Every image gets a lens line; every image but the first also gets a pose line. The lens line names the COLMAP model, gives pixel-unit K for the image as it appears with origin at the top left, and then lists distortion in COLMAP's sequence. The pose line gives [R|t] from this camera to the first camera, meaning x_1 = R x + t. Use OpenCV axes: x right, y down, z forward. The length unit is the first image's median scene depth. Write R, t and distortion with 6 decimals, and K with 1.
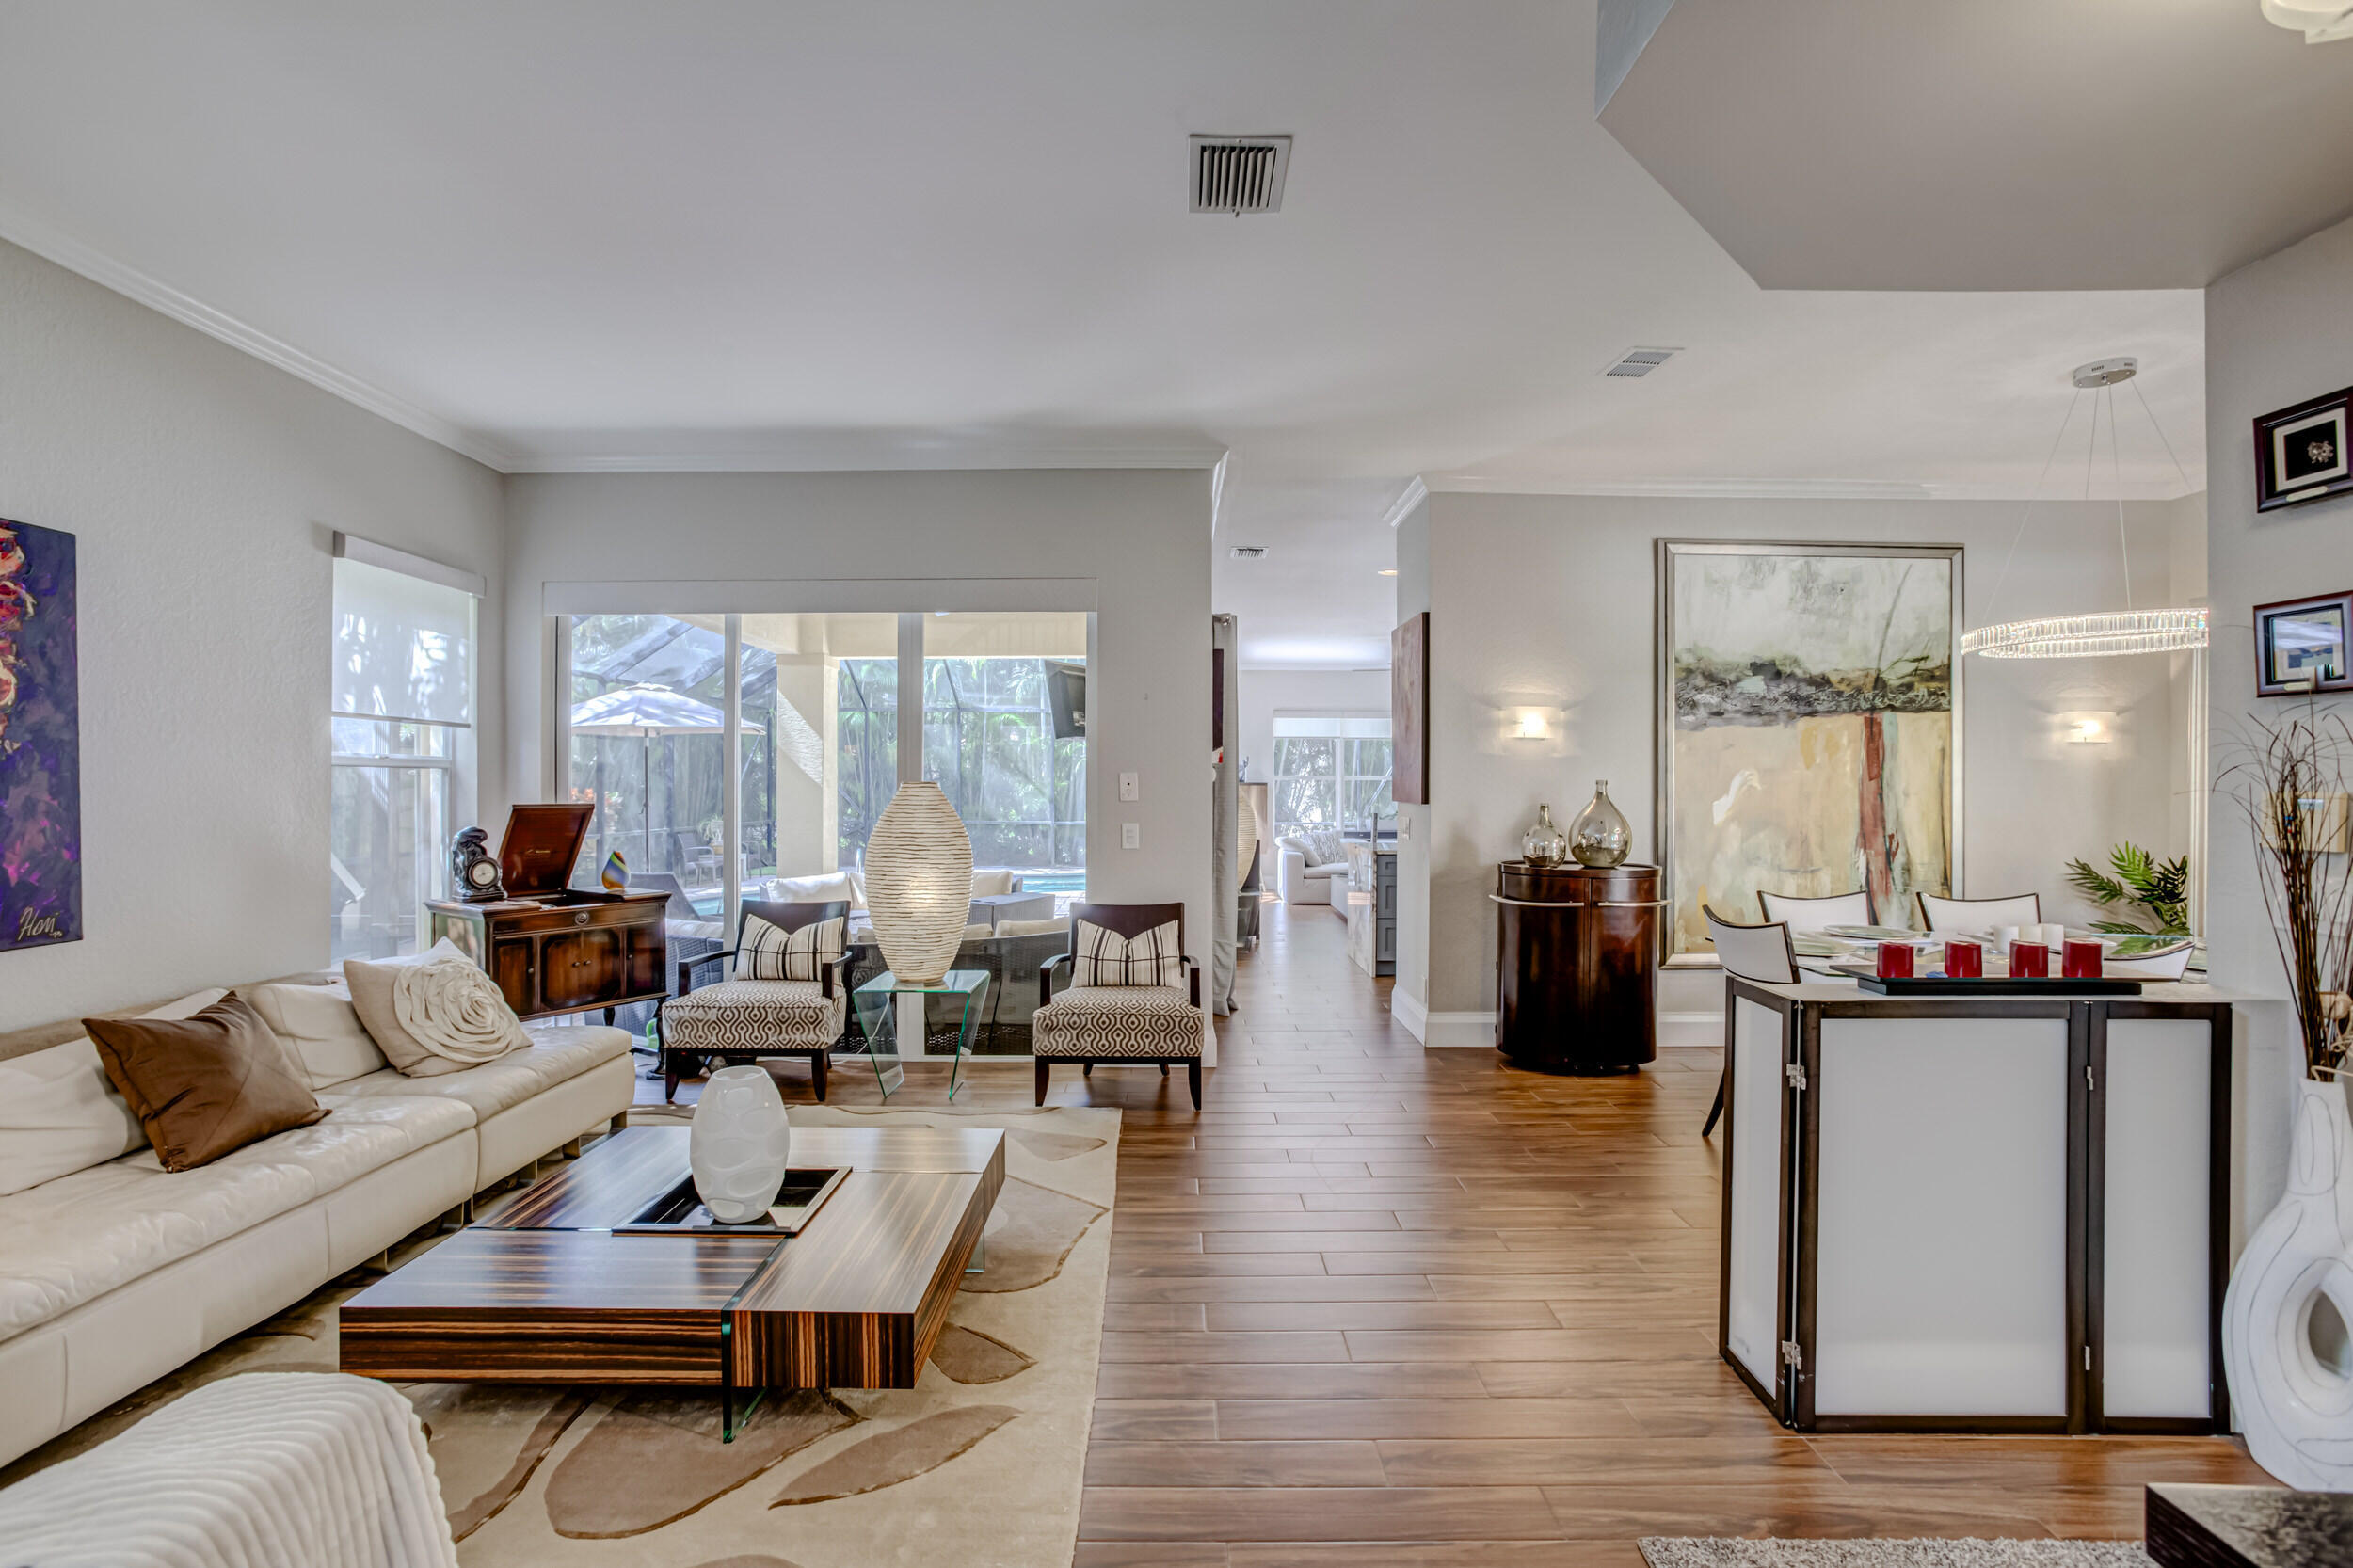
lens RADIAL K [[1085.3, 0, 1164.4], [0, 1085.3, 778.3], [0, 0, 1]] dist [-0.029932, 0.004456]
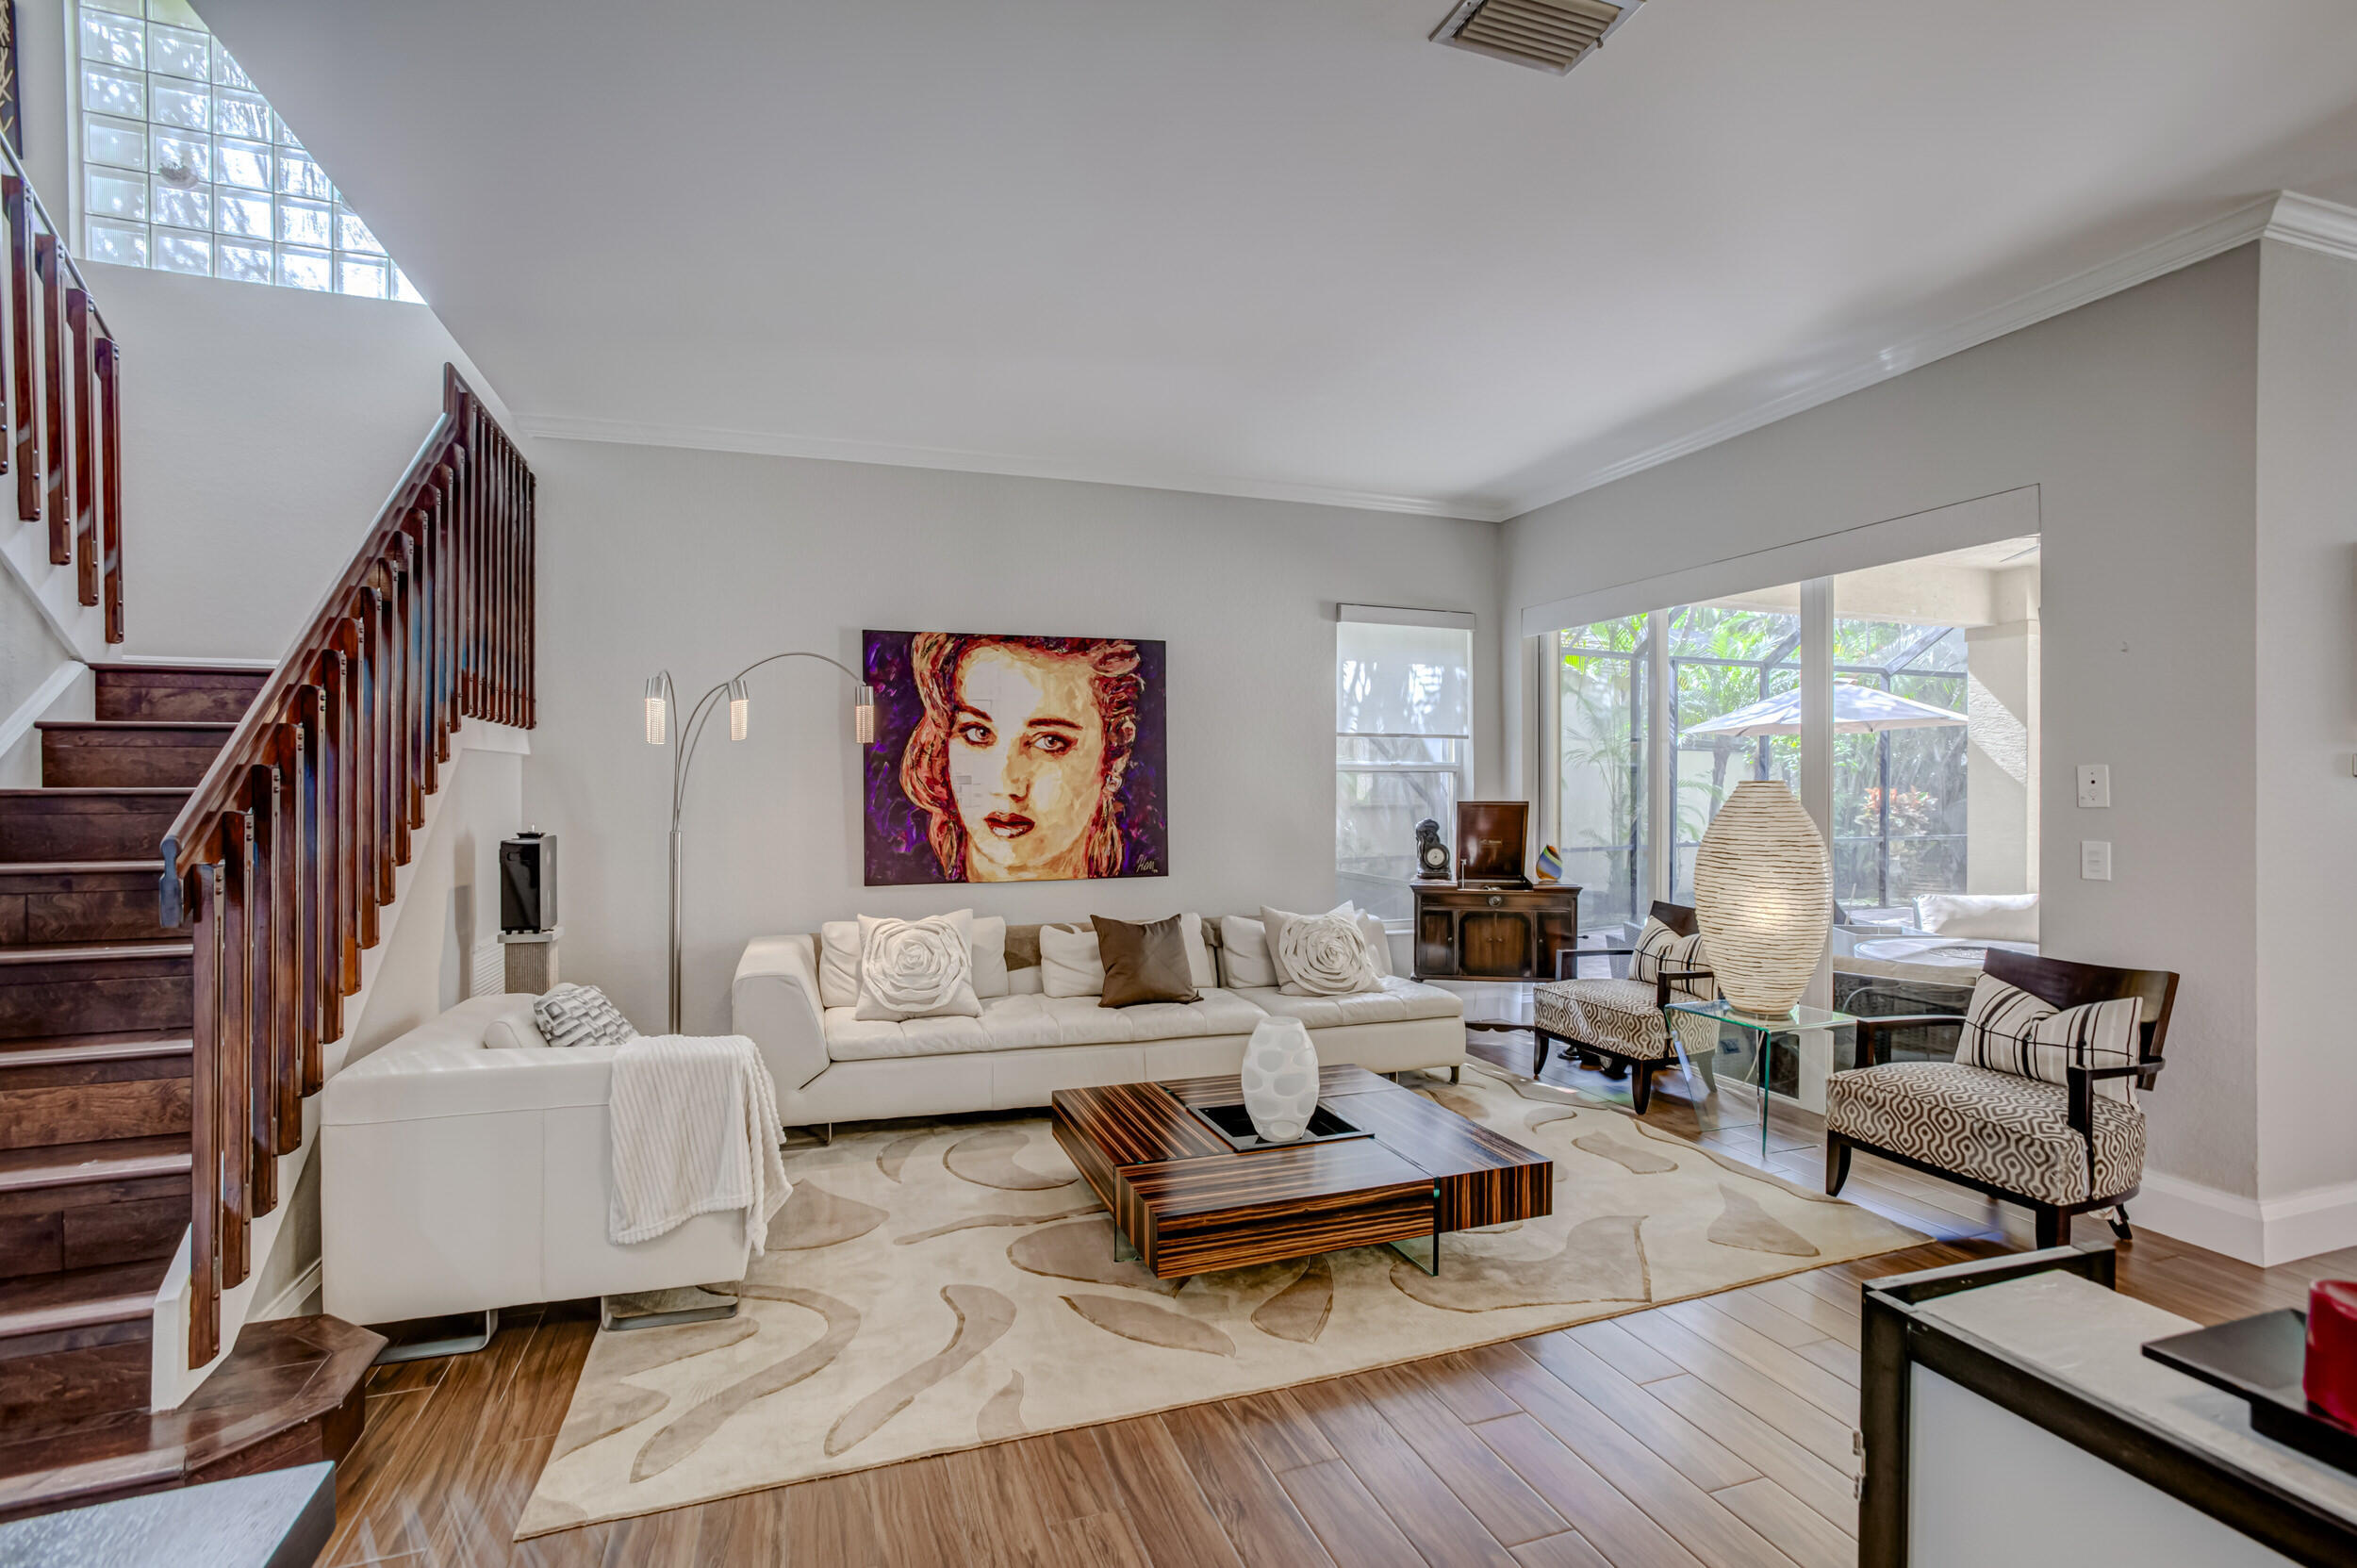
lens RADIAL K [[1087.2, 0, 1165.0], [0, 1087.2, 786.8], [0, 0, 1]] dist [-0.029932, 0.004456]
pose [[0.329313, -0.001091, -0.944220, 0.451217], [0.008418, 0.999963, 0.001780, 0.003080], [0.944183, -0.008534, 0.329310, 0.292611]]
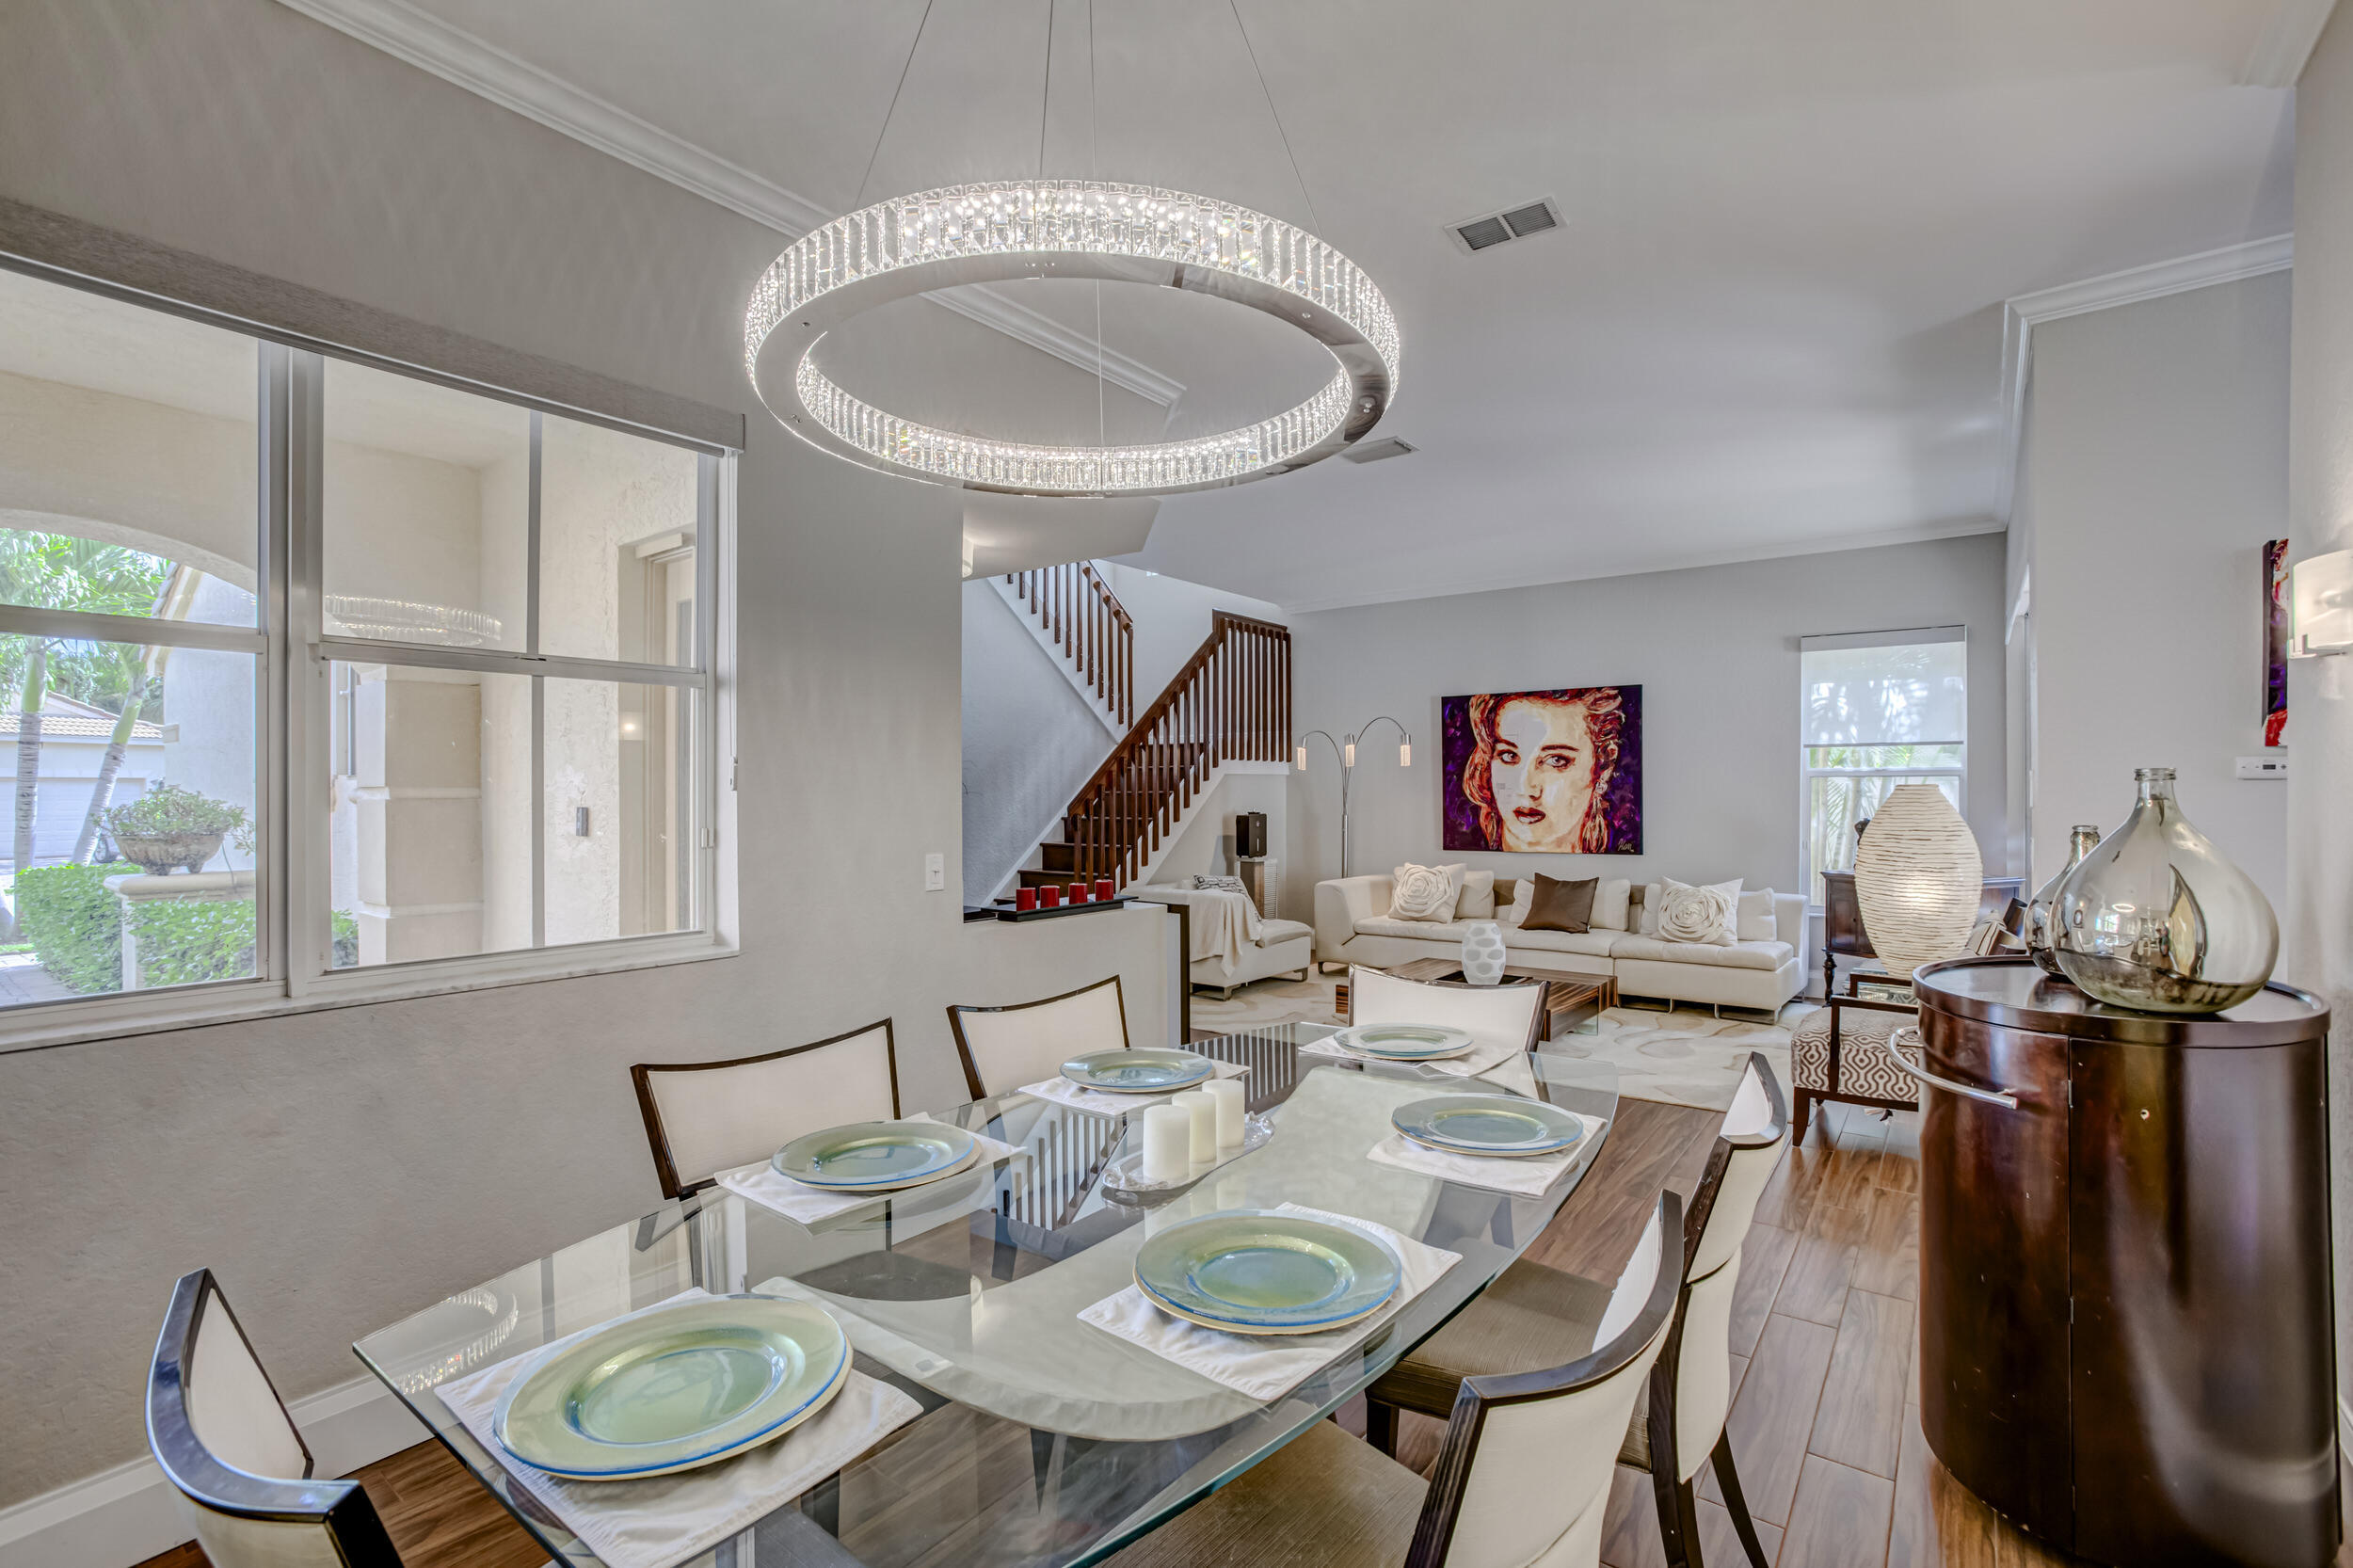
lens RADIAL K [[1085.3, 0, 1176.4], [0, 1085.3, 790.9], [0, 0, 1]] dist [-0.029932, 0.004456]
pose [[-0.594109, 0.007019, -0.804354, 1.079023], [0.013097, 0.999914, -0.000949, -0.001581], [0.804278, -0.011099, -0.594150, 1.117693]]
